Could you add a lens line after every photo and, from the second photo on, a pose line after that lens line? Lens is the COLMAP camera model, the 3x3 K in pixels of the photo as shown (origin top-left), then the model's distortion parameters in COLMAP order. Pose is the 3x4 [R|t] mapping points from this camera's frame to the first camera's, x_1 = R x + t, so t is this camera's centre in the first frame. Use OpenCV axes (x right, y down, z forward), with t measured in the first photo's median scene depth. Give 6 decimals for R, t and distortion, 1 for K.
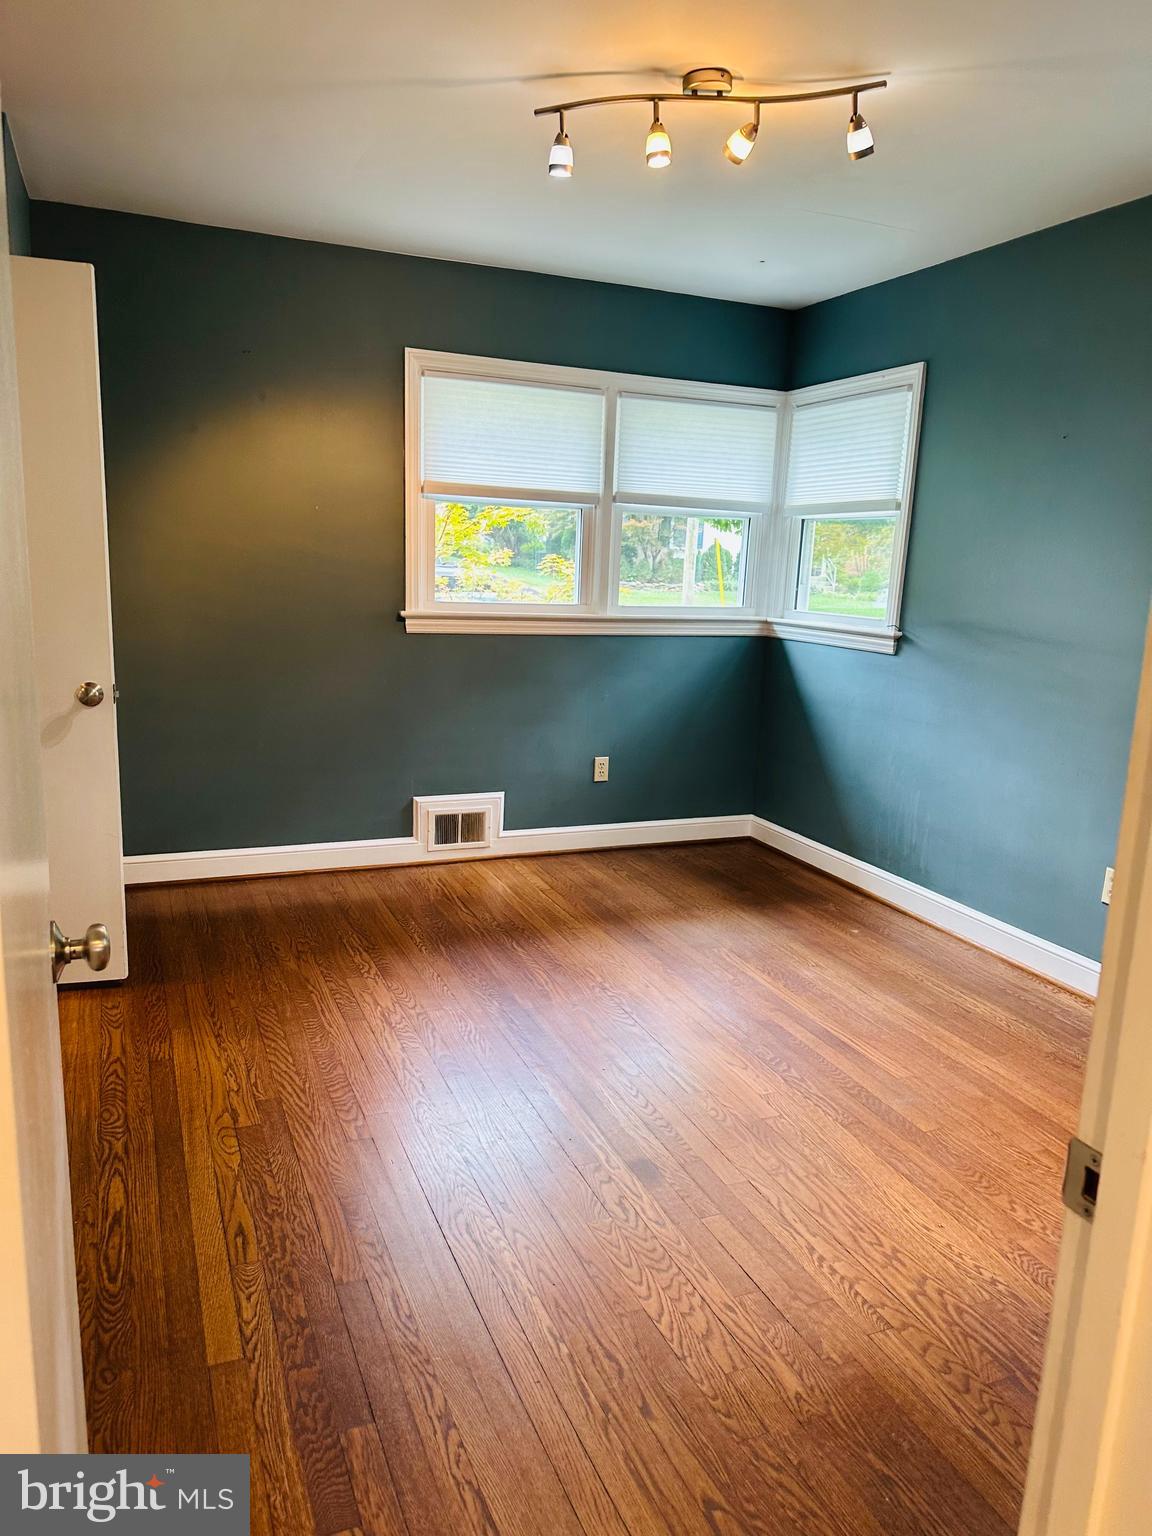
lens RADIAL K [[1080.0, 0, 576.0], [0, 1080.0, 768.0], [0, 0, 1]] dist [0.219539, -0.393424]
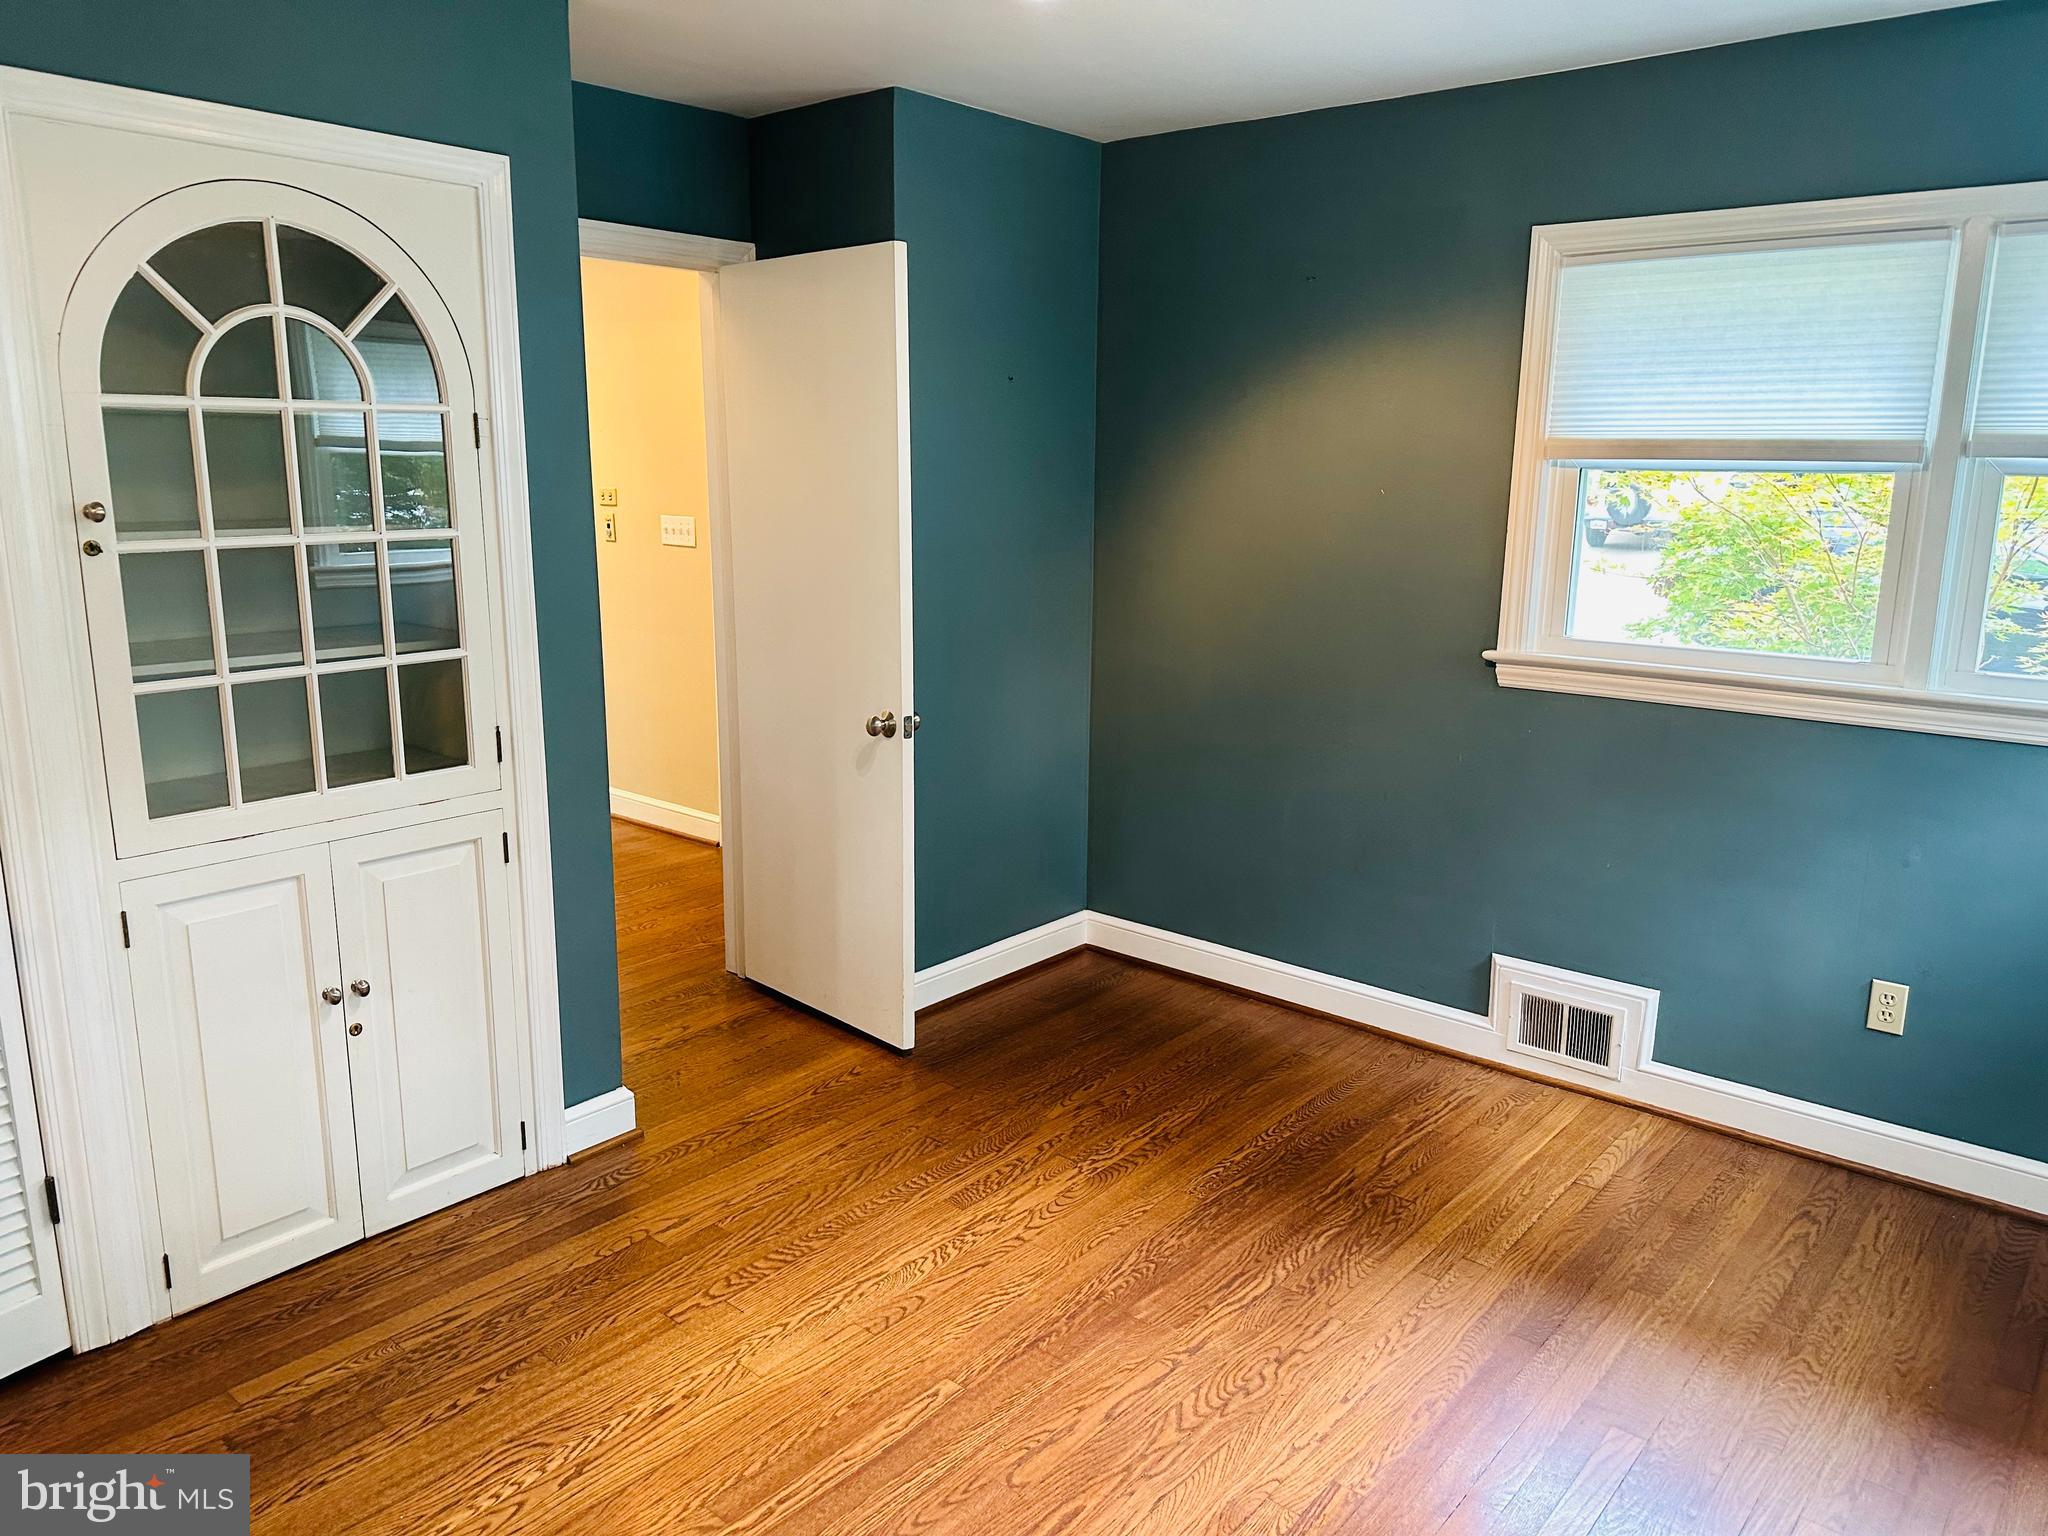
lens RADIAL K [[1438.2, 0, 1024.0], [0, 1438.2, 768.0], [0, 0, 1]] dist [0.050902, -0.071215]
pose [[0.454239, 0.153551, -0.877547, 0.437862], [-0.169031, 0.981996, 0.084332, -0.102166], [0.874697, 0.110026, 0.472016, 0.390148]]
